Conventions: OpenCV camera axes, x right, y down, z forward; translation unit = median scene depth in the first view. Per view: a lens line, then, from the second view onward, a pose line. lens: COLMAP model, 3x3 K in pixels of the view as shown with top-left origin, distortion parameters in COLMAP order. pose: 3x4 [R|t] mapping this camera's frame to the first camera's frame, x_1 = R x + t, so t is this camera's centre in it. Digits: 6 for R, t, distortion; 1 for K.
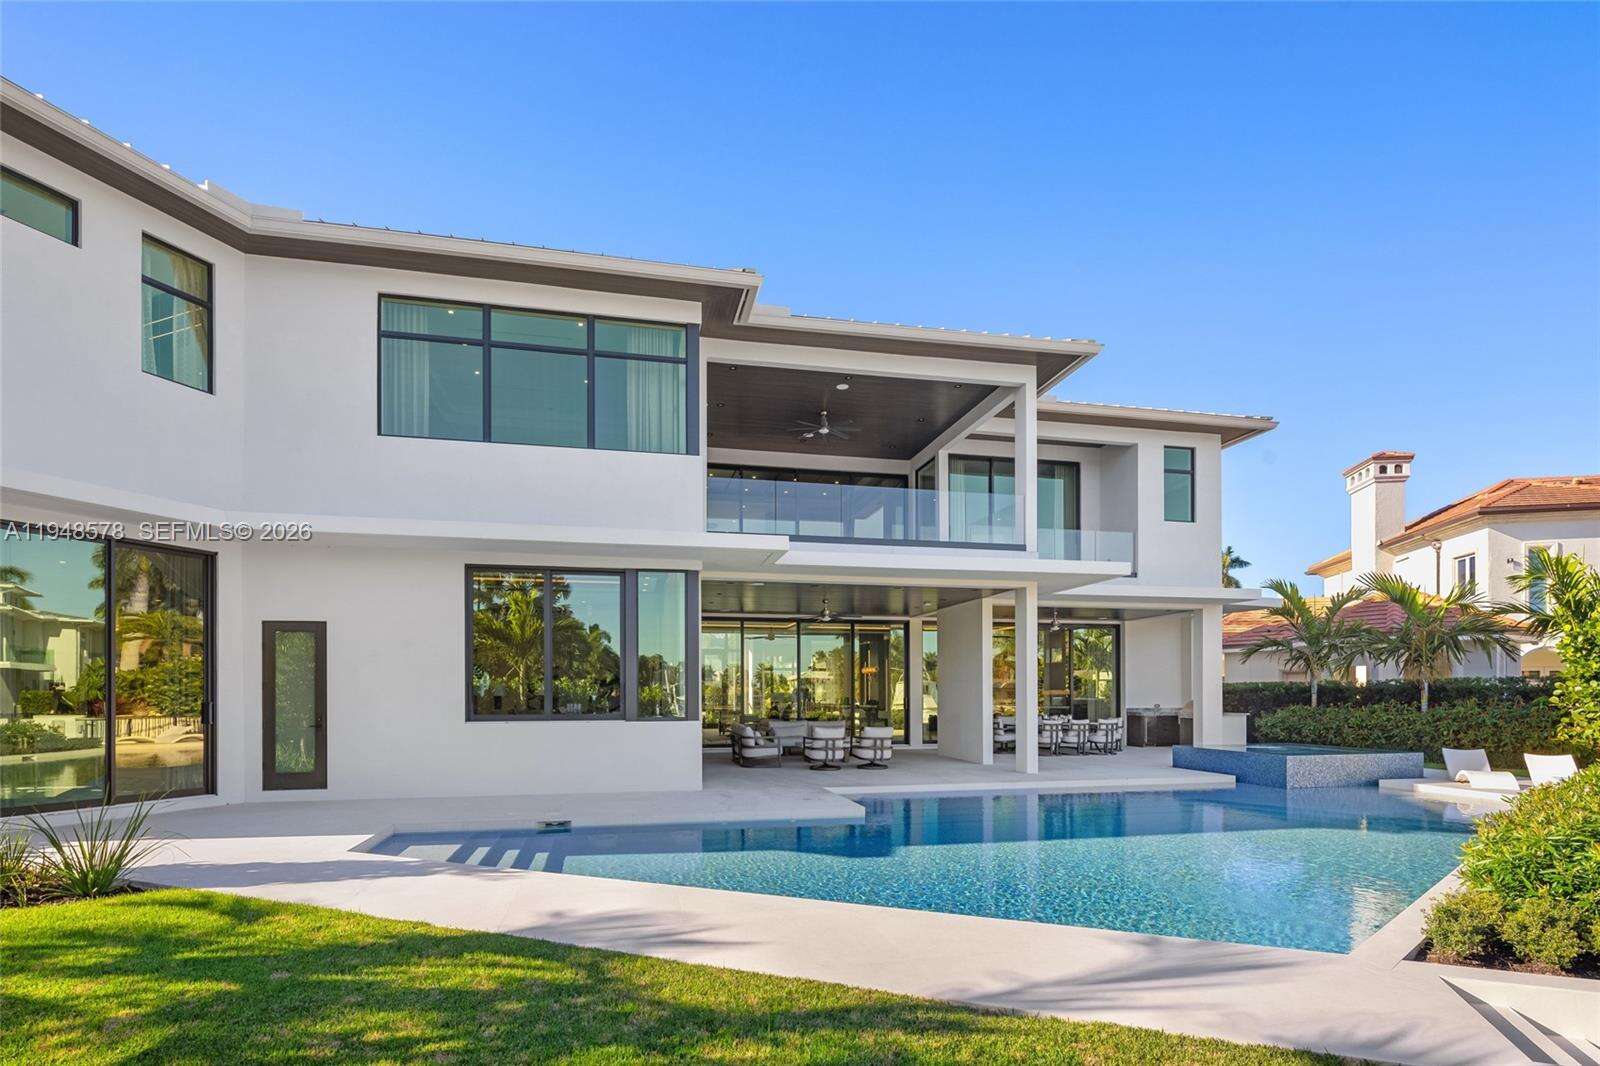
lens RADIAL K [[776.0, 0, 796.6], [0, 776.0, 585.7], [0, 0, 1]] dist [-0.000332, -0.000639]
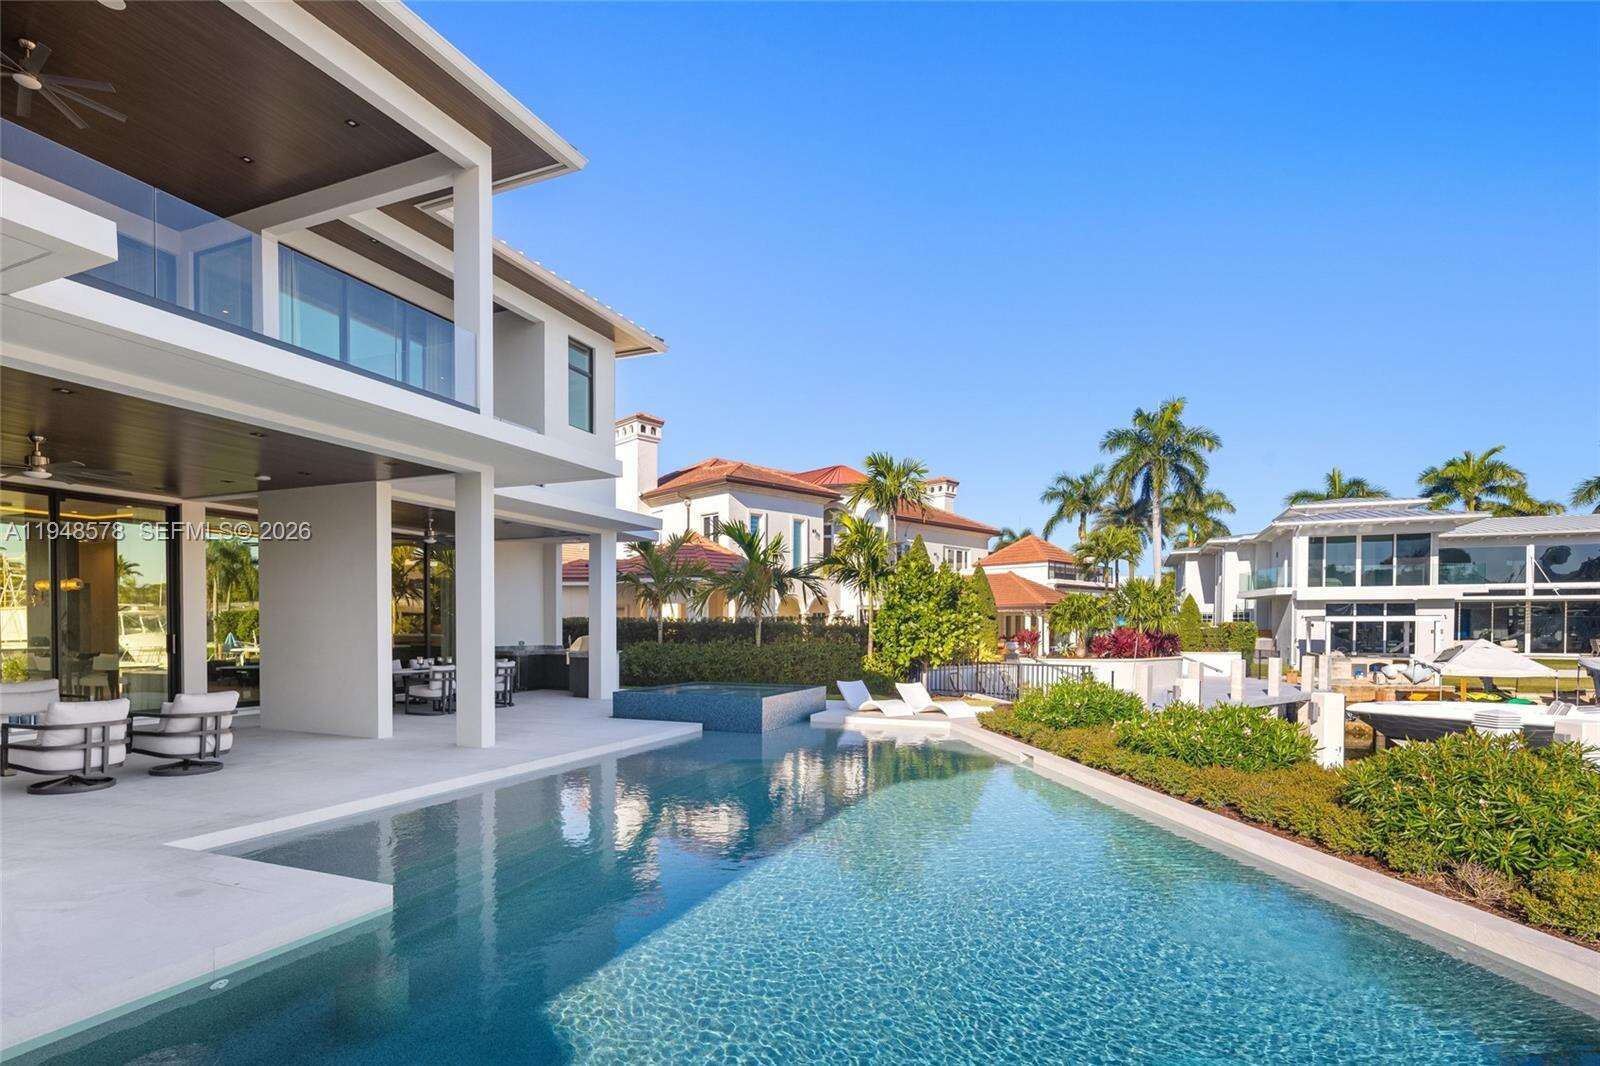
lens RADIAL K [[793.9, 0, 796.9], [0, 793.9, 622.4], [0, 0, 1]] dist [-0.002613, -0.001167]
pose [[0.583907, 0.009535, 0.811765, -0.077559], [-0.116498, 0.990566, 0.072163, 0.038748], [-0.803418, -0.136705, 0.579509, 0.294307]]
